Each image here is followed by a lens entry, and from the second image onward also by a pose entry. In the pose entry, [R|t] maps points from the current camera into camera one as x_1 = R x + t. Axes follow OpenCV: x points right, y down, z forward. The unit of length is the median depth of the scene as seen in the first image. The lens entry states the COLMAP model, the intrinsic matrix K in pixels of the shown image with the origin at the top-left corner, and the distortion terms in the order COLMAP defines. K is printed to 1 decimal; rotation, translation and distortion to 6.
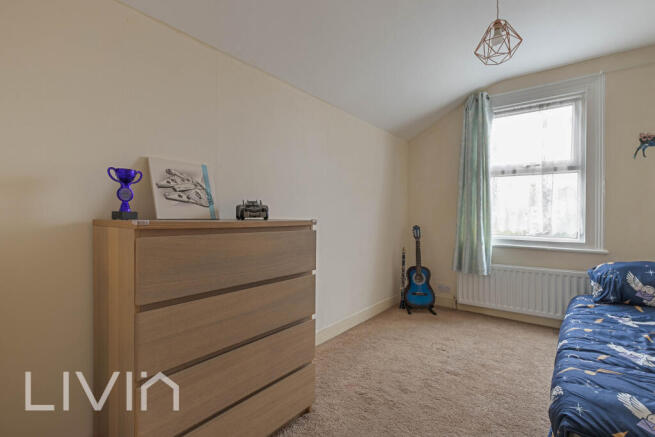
lens RADIAL K [[295.7, 0, 328.0], [0, 295.7, 226.2], [0, 0, 1]] dist [0.001275, 0.000200]
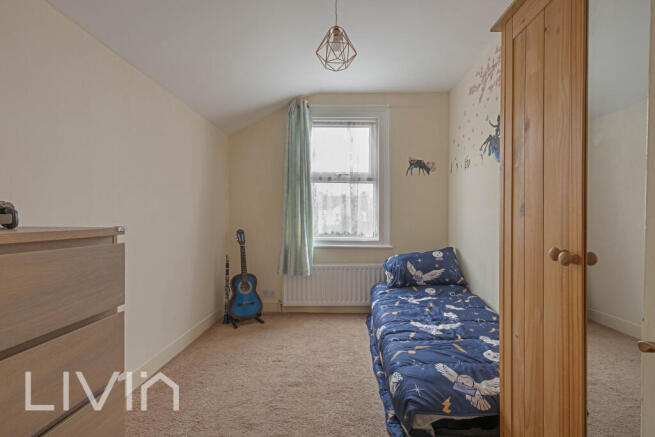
lens RADIAL K [[295.7, 0, 328.0], [0, 295.7, 226.2], [0, 0, 1]] dist [0.001275, 0.000200]
pose [[0.797111, -0.017695, 0.603573, -0.047623], [0.022160, 0.999754, 0.000044, -0.008470], [-0.603426, 0.013340, 0.797308, 0.139702]]
